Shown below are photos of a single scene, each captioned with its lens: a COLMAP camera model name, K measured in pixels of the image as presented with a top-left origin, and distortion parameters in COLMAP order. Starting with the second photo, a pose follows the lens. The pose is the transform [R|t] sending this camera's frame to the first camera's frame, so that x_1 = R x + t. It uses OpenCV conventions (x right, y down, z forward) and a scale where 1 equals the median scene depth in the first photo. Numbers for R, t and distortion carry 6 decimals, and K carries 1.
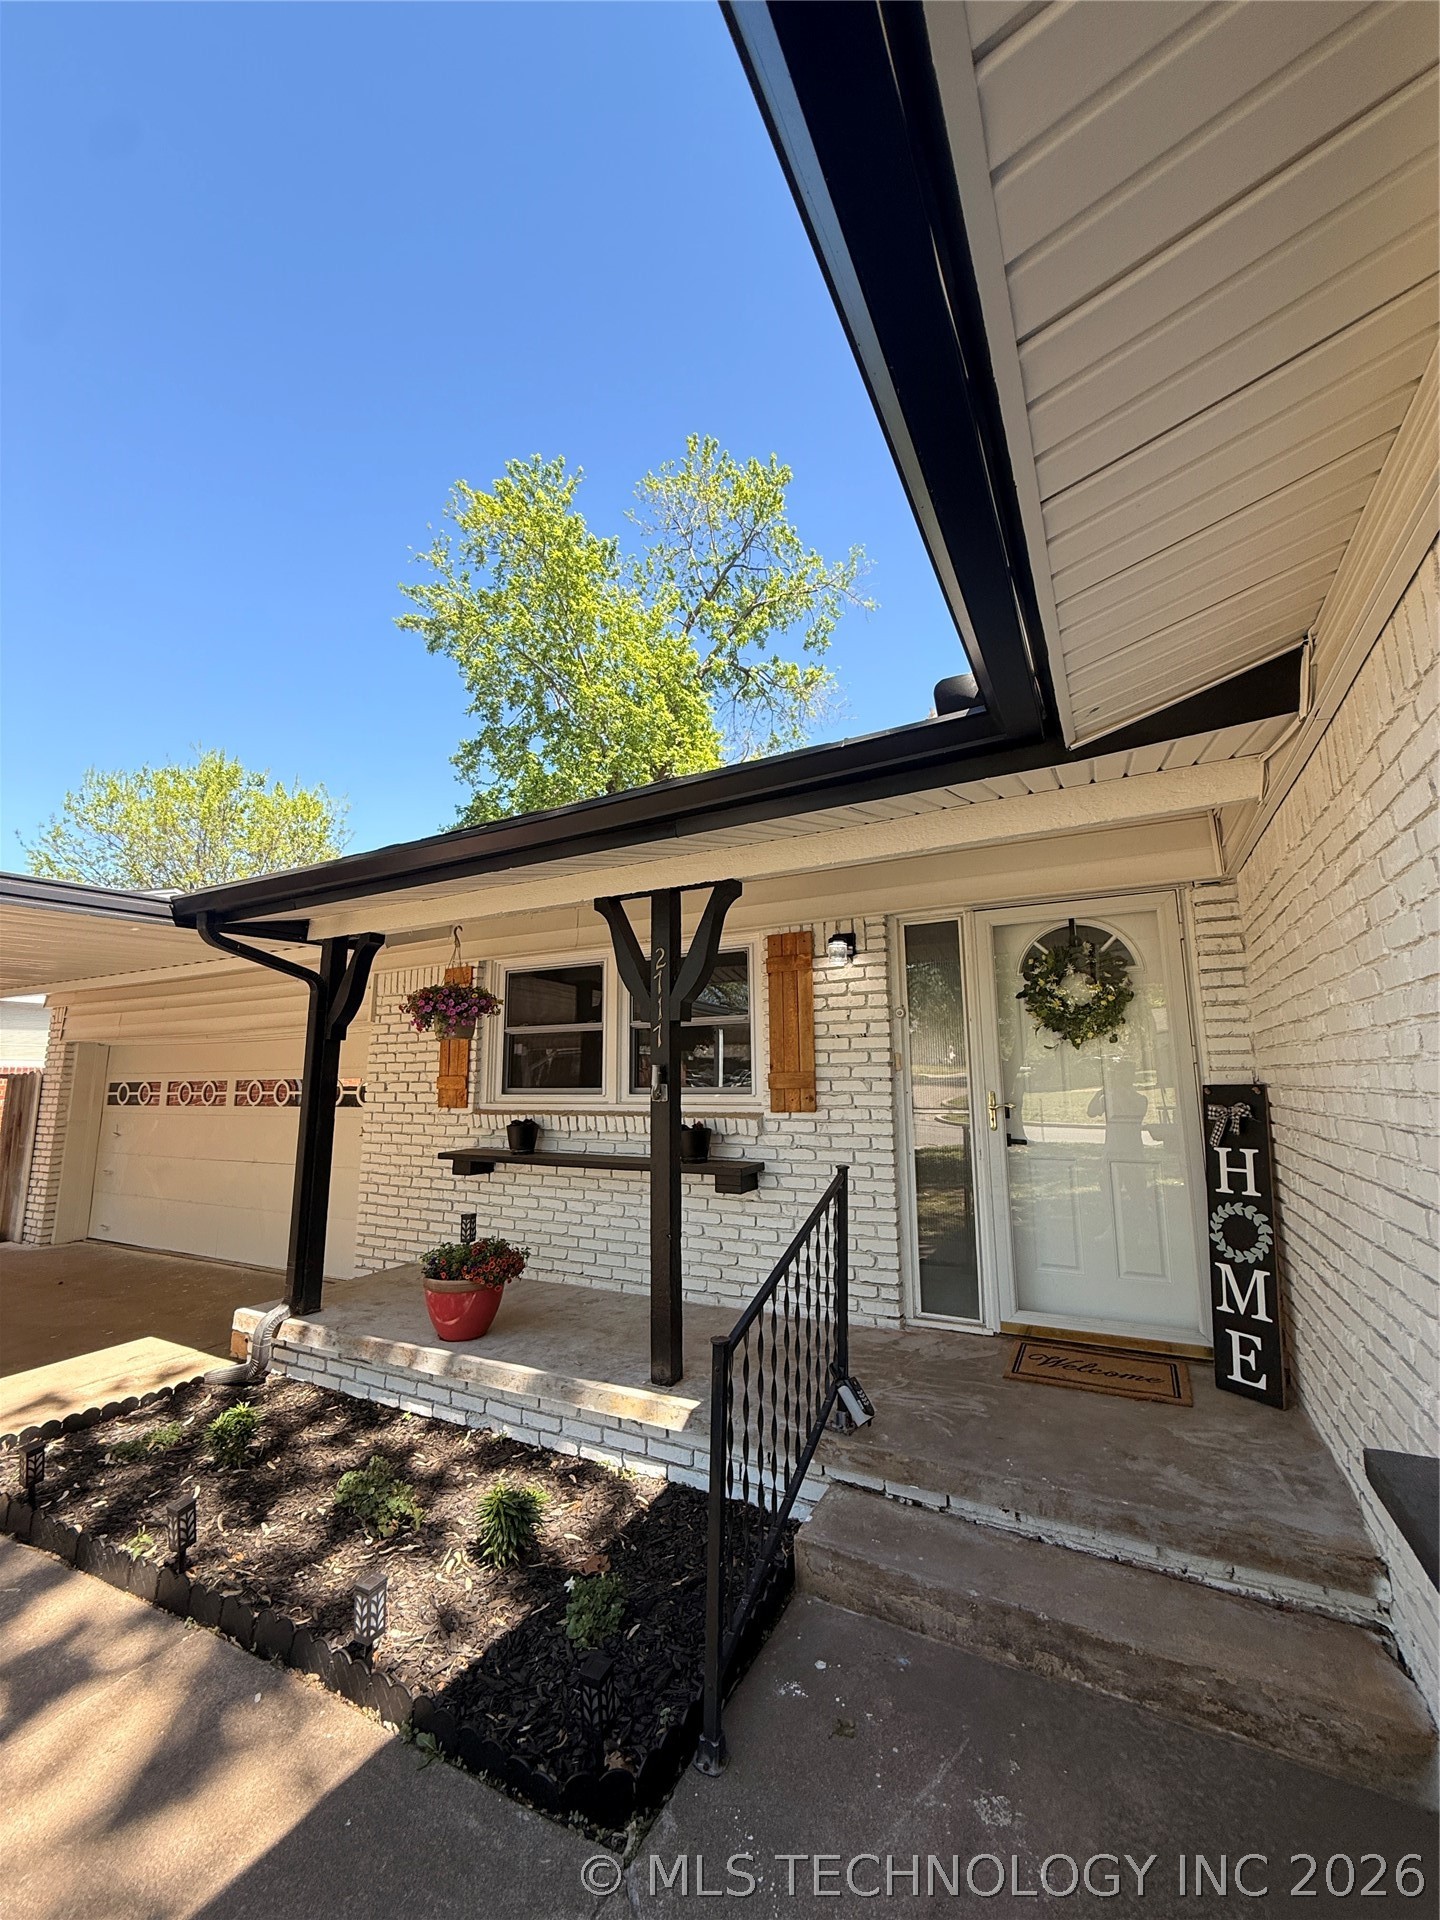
lens RADIAL K [[758.7, 0, 725.6], [0, 758.7, 957.8], [0, 0, 1]] dist [-0.003317, 0.000356]
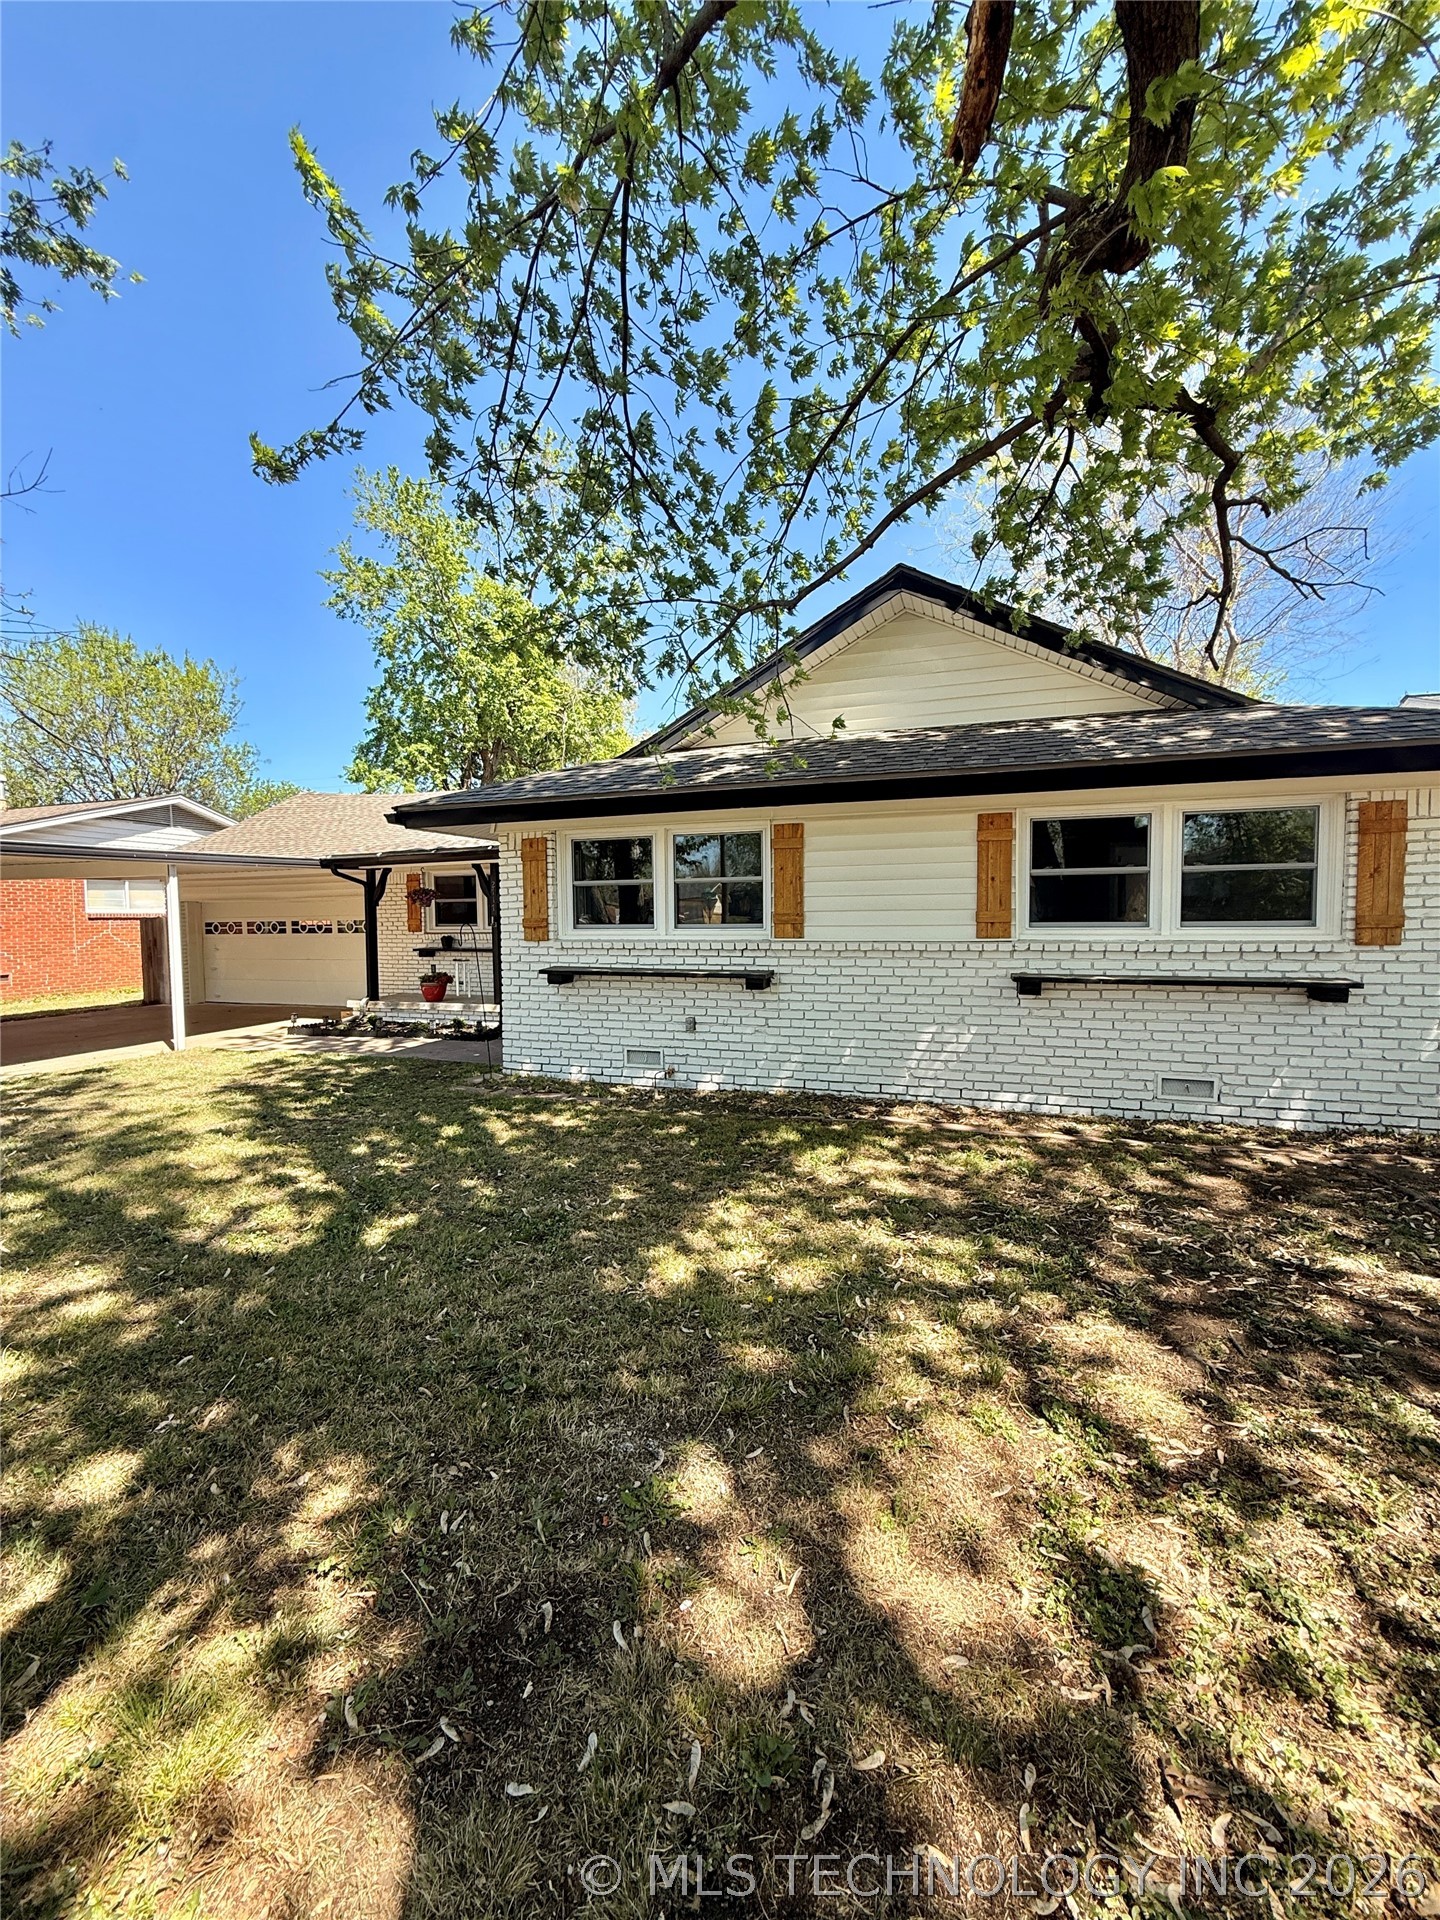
lens RADIAL K [[758.7, 0, 720.2], [0, 758.7, 957.6], [0, 0, 1]] dist [-0.003317, 0.000356]
pose [[0.989023, 0.003922, 0.147712, 0.372643], [-0.033322, 0.979818, 0.197095, -0.346958], [-0.143958, -0.199854, 0.969193, -2.212093]]
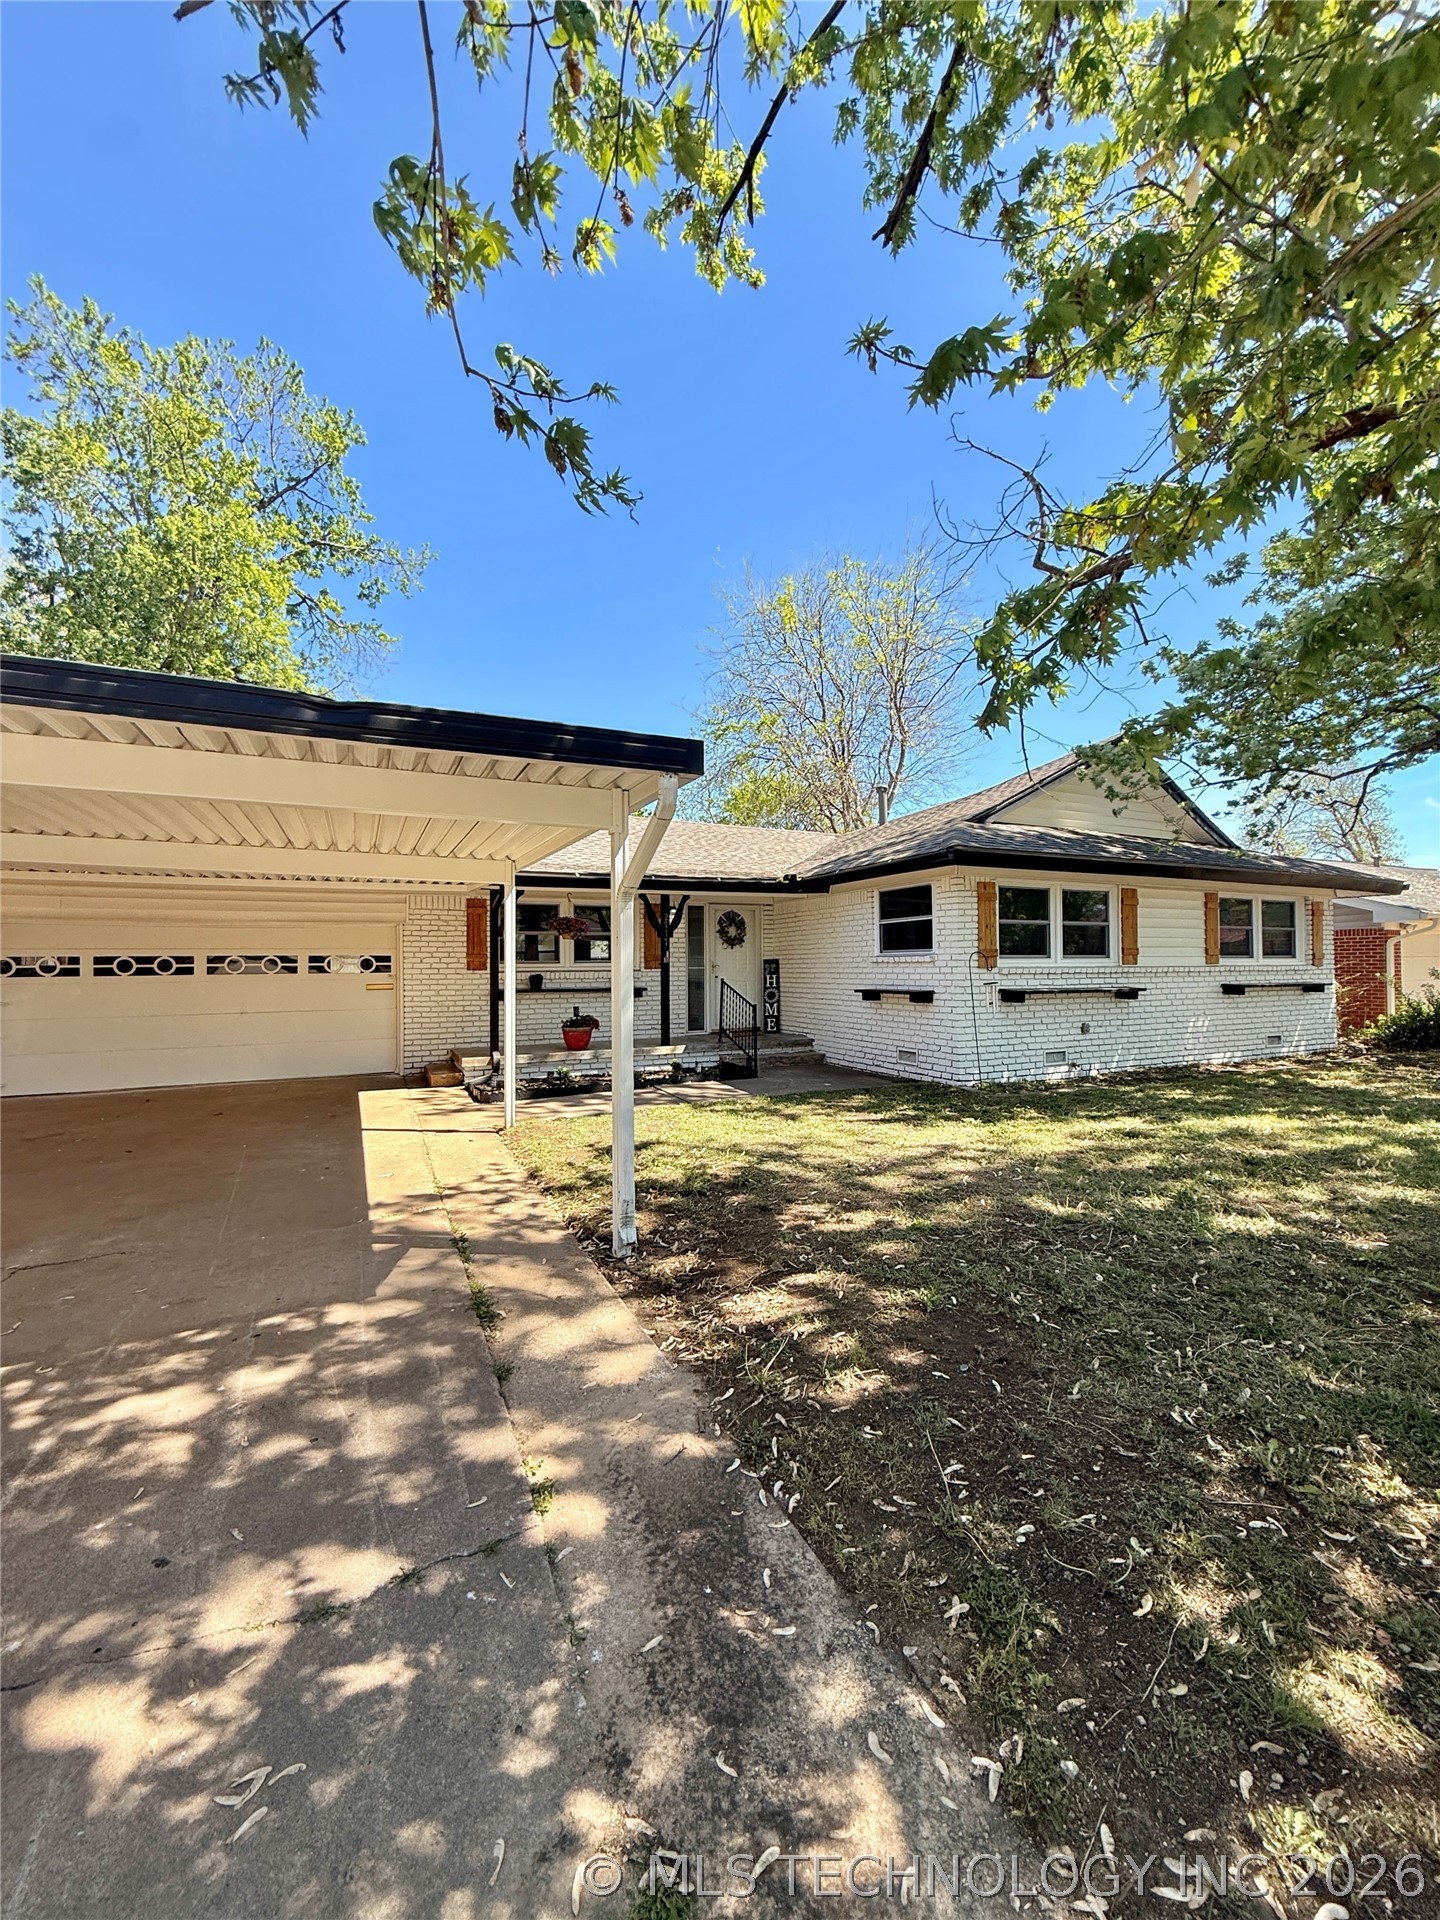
lens RADIAL K [[758.7, 0, 715.9], [0, 758.7, 957.0], [0, 0, 1]] dist [-0.003317, 0.000356]
pose [[0.610514, 0.013027, 0.791898, -2.190950], [-0.124169, 0.989075, 0.079457, -0.100248], [-0.782211, -0.146839, 0.605461, -0.959234]]
